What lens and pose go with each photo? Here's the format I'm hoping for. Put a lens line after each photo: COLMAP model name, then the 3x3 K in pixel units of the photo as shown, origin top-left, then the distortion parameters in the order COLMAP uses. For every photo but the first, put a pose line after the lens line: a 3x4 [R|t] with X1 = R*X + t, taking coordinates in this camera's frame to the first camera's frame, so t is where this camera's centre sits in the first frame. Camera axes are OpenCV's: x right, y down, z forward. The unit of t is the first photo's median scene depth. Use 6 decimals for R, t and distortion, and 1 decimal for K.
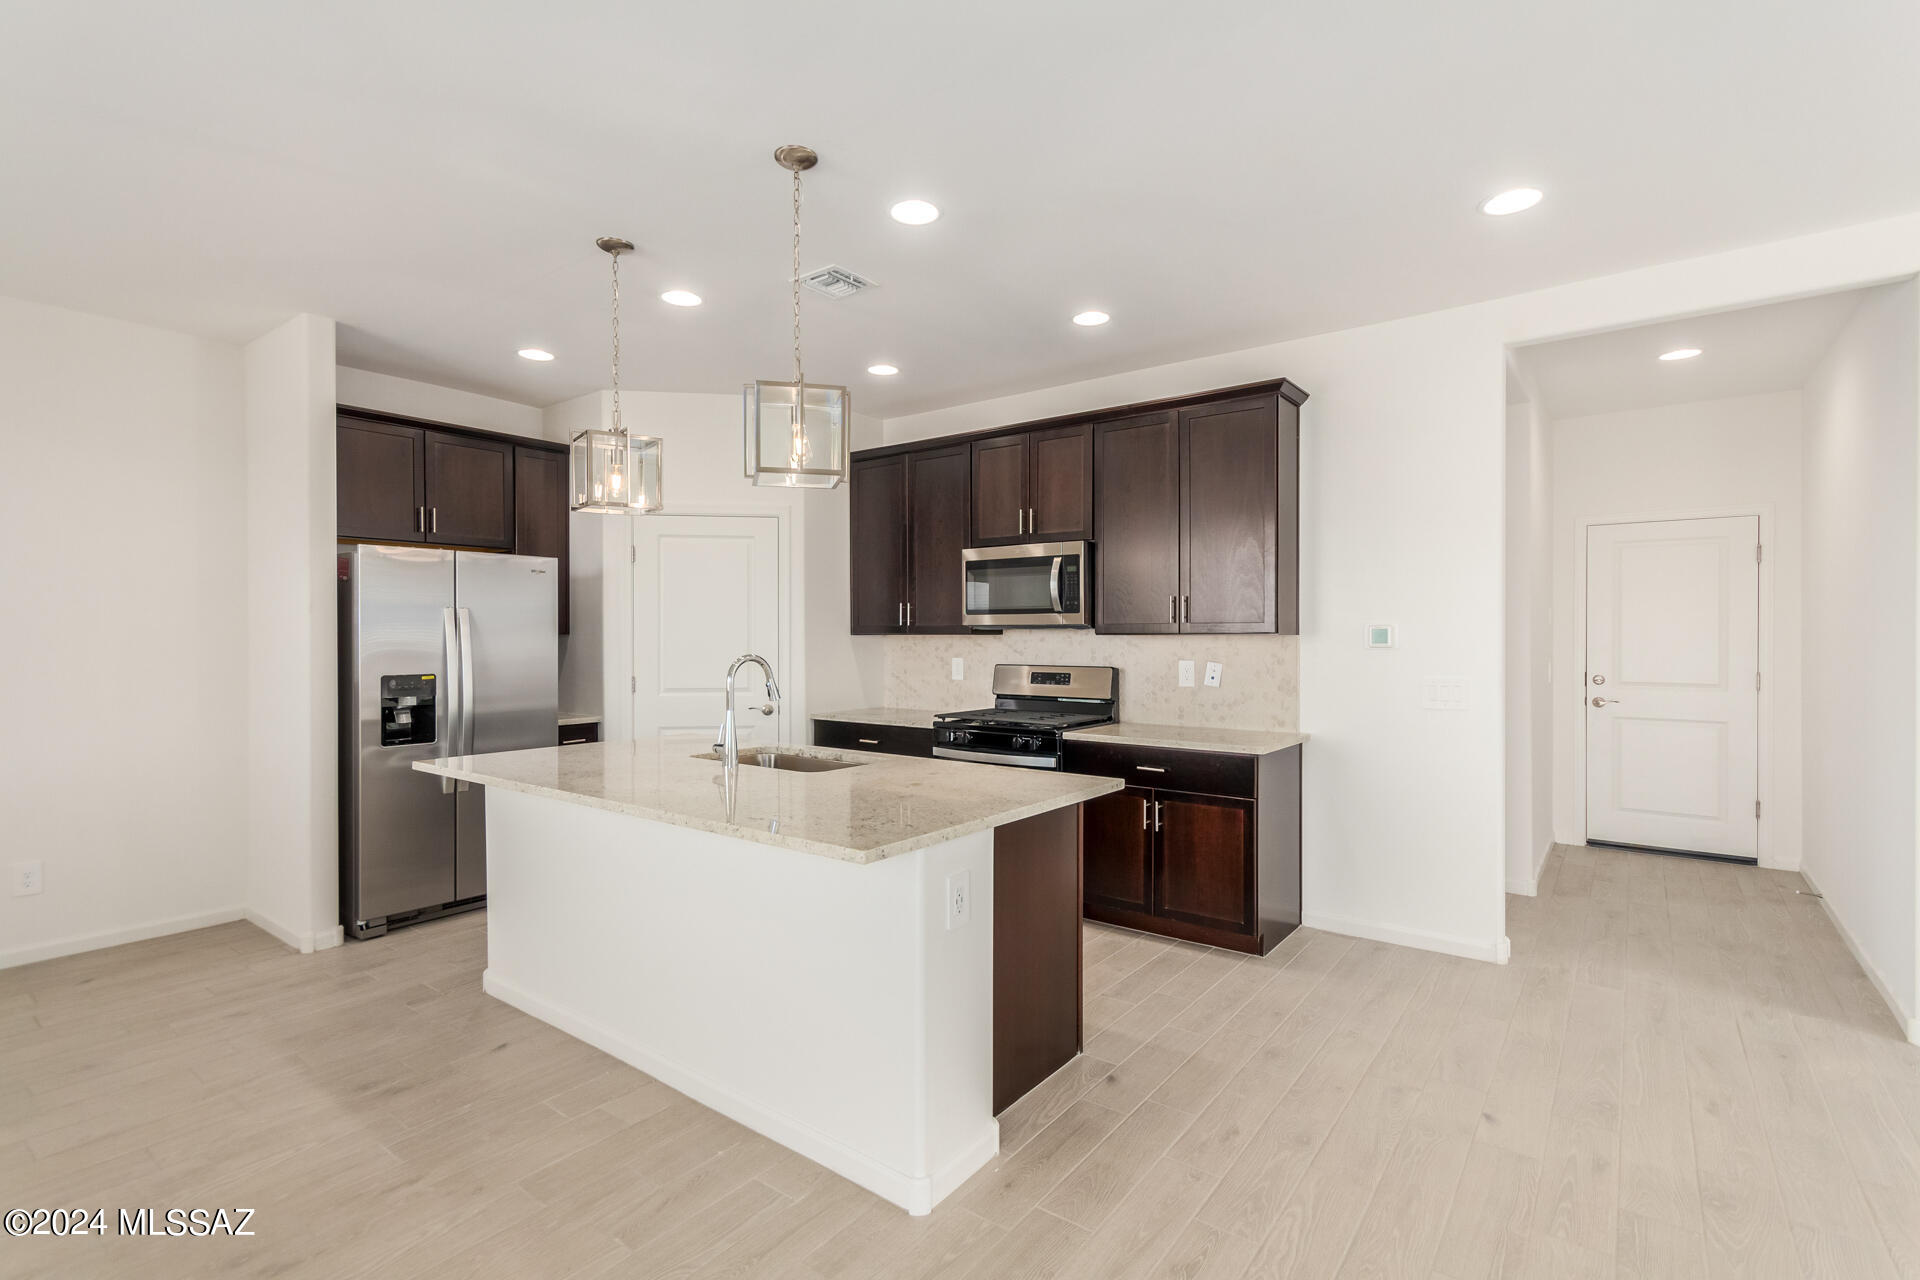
lens RADIAL K [[899.7, 0, 966.8], [0, 899.7, 634.6], [0, 0, 1]] dist [0.009438, -0.000221]
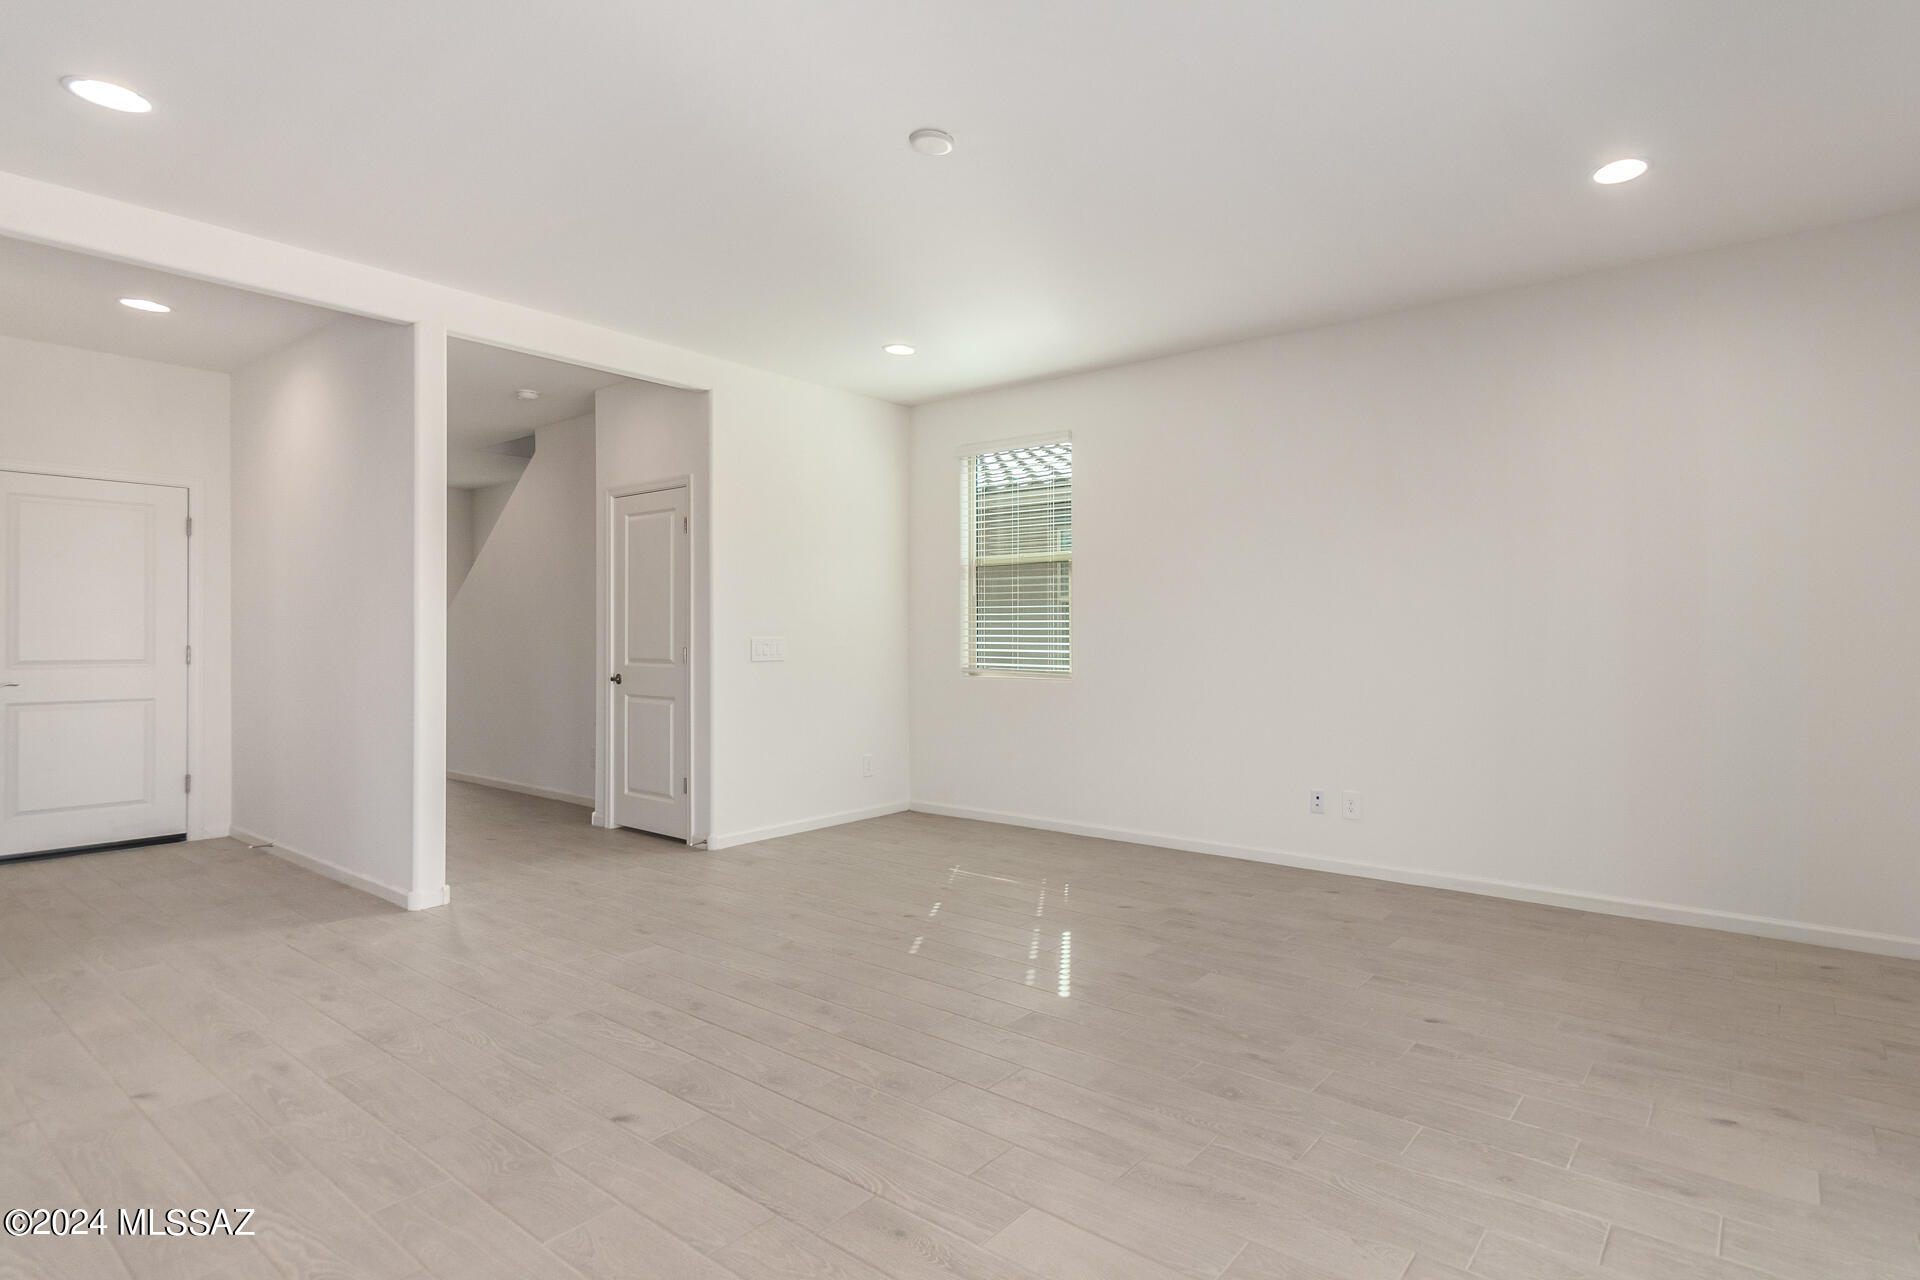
lens RADIAL K [[946.2, 0, 1101.7], [0, 946.2, 634.7], [0, 0, 1]] dist [0.014147, -0.000295]
pose [[-0.027632, 0.003179, 0.999613, -0.246777], [0.000917, 0.999995, -0.003155, 0.039722], [-0.999618, 0.000829, -0.027635, 0.030235]]
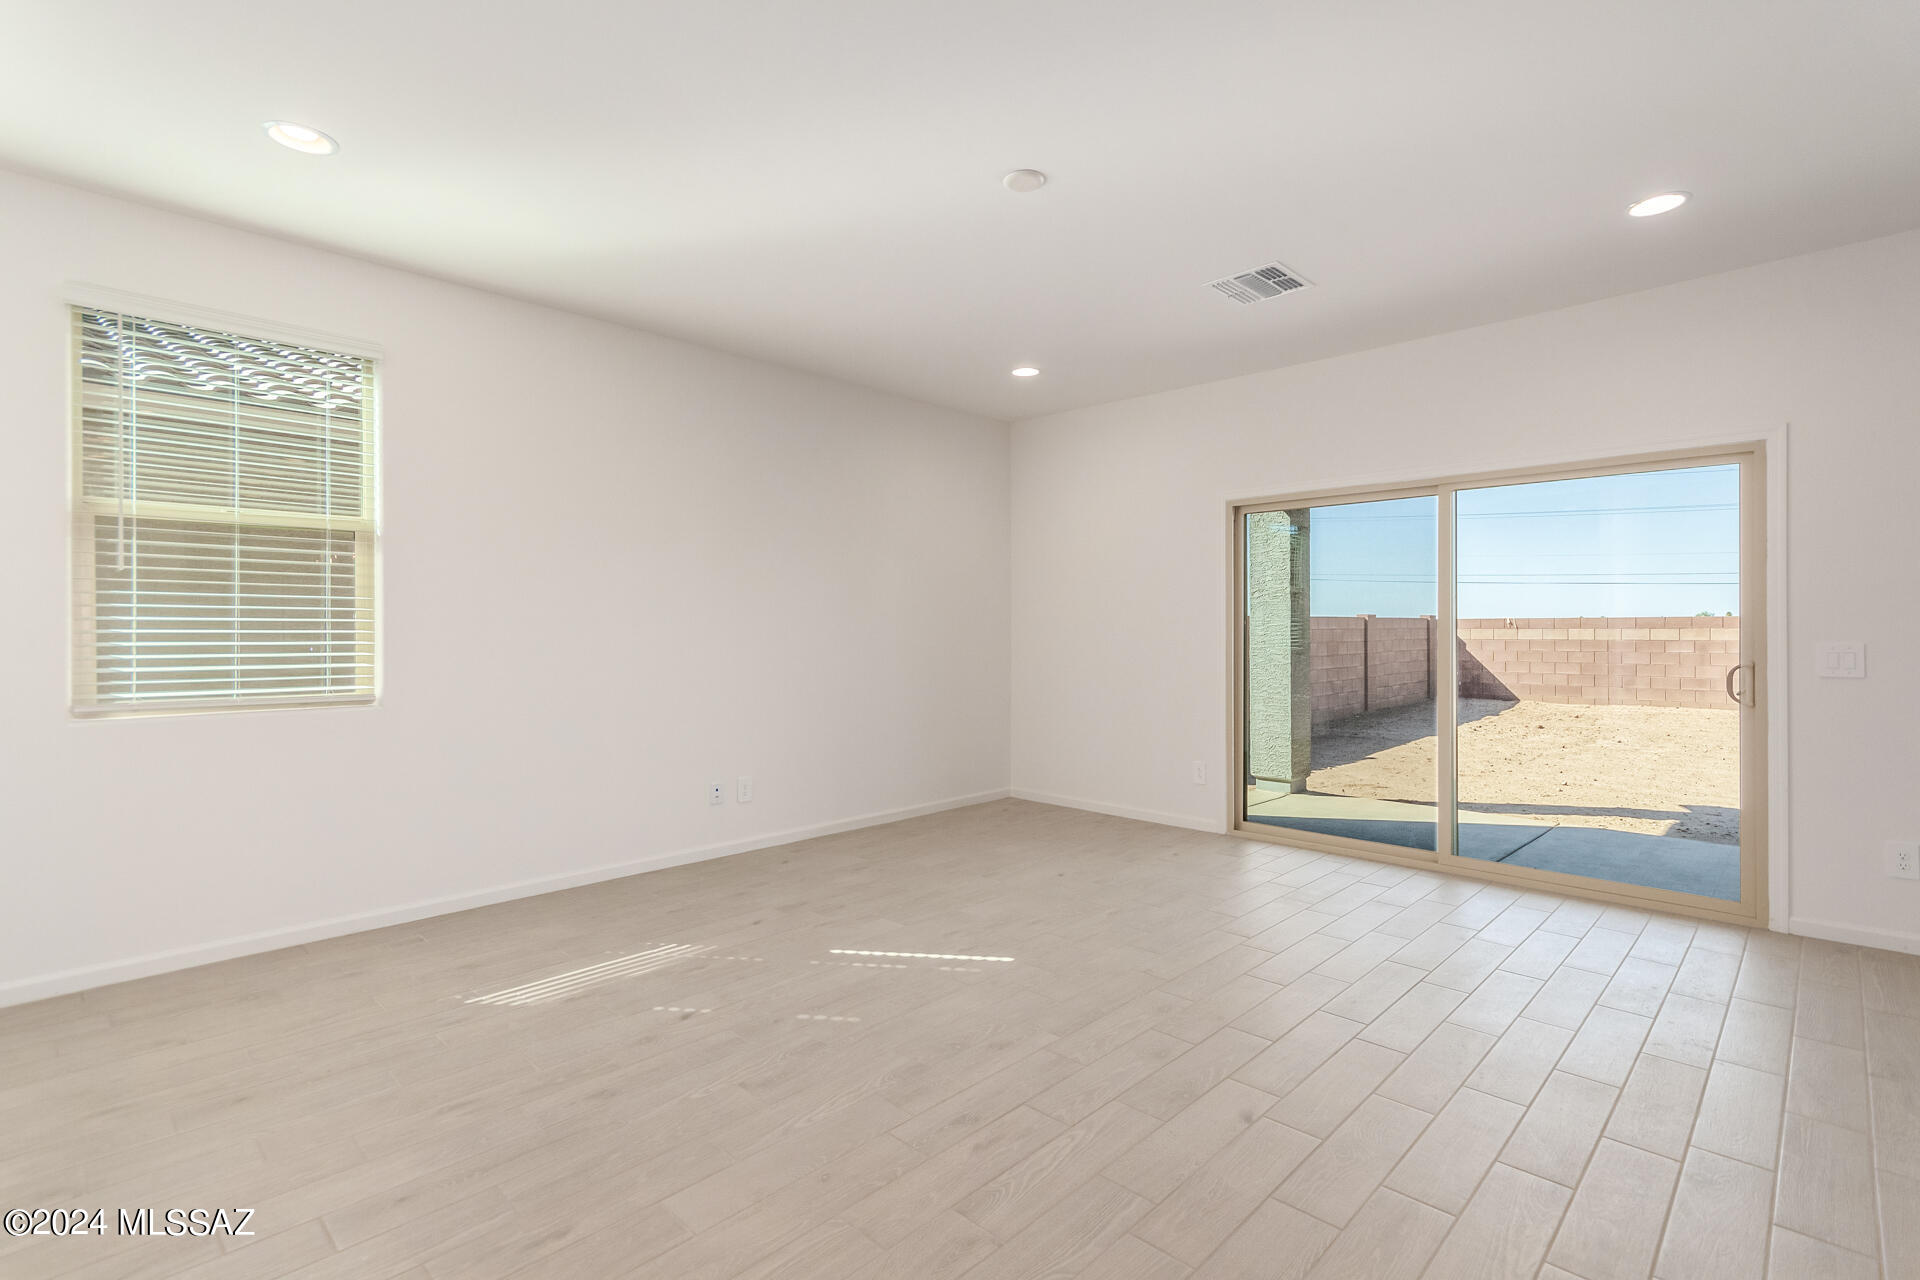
lens RADIAL K [[899.7, 0, 966.8], [0, 899.7, 634.6], [0, 0, 1]] dist [0.009438, -0.000221]
pose [[-0.992474, 0.002914, 0.122424, 0.386104], [0.003299, 0.999990, 0.002943, 0.029307], [-0.122414, 0.003325, -0.992474, 0.811012]]
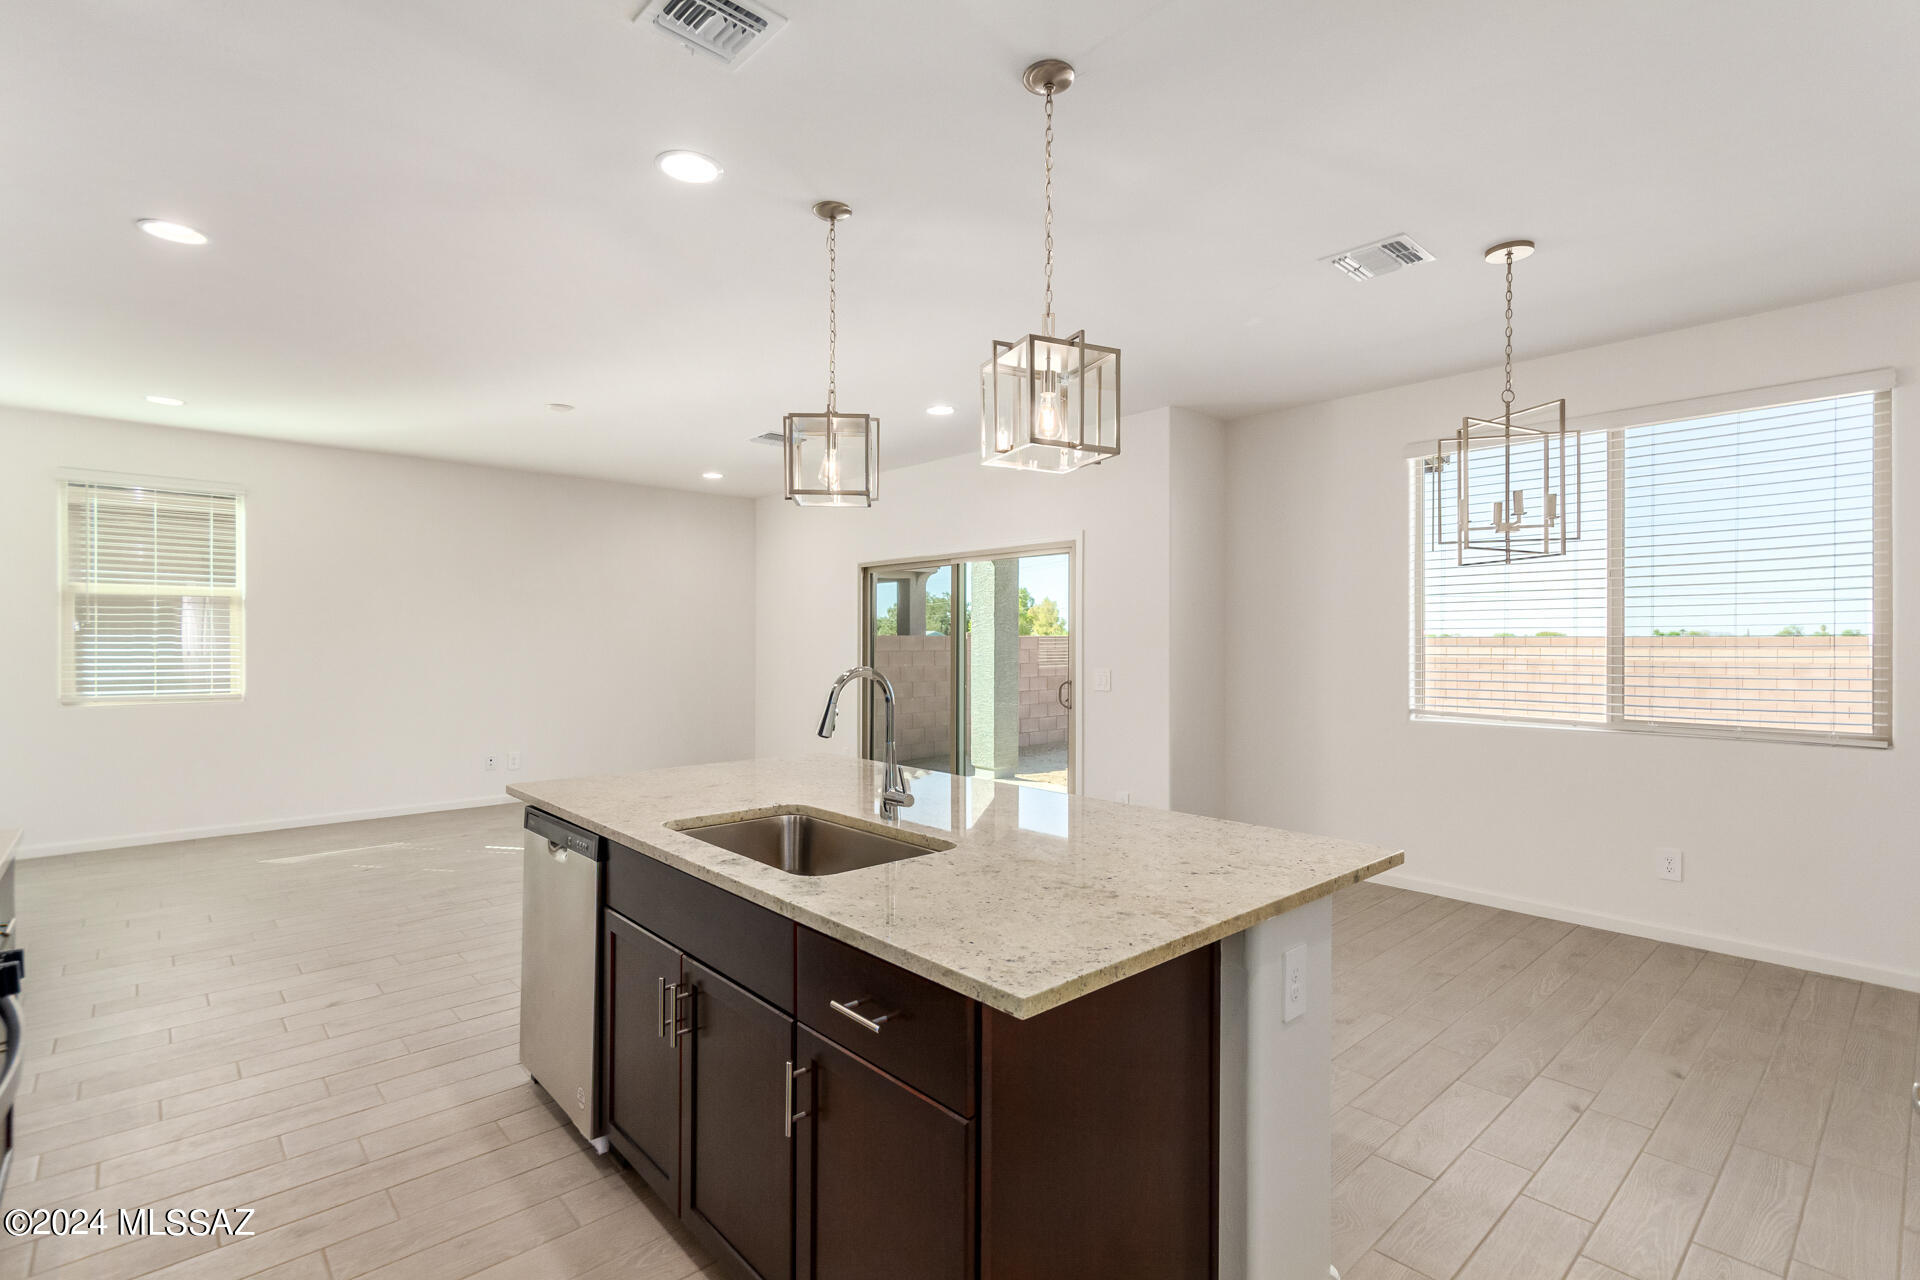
lens RADIAL K [[914.3, 0, 935.3], [0, 914.3, 649.9], [0, 0, 1]] dist [0.009973, -0.000442]
pose [[-0.979589, -0.005715, 0.200930, -0.316381], [-0.003917, 0.999949, 0.009344, -0.001457], [-0.200973, 0.008366, -0.979561, 1.229079]]
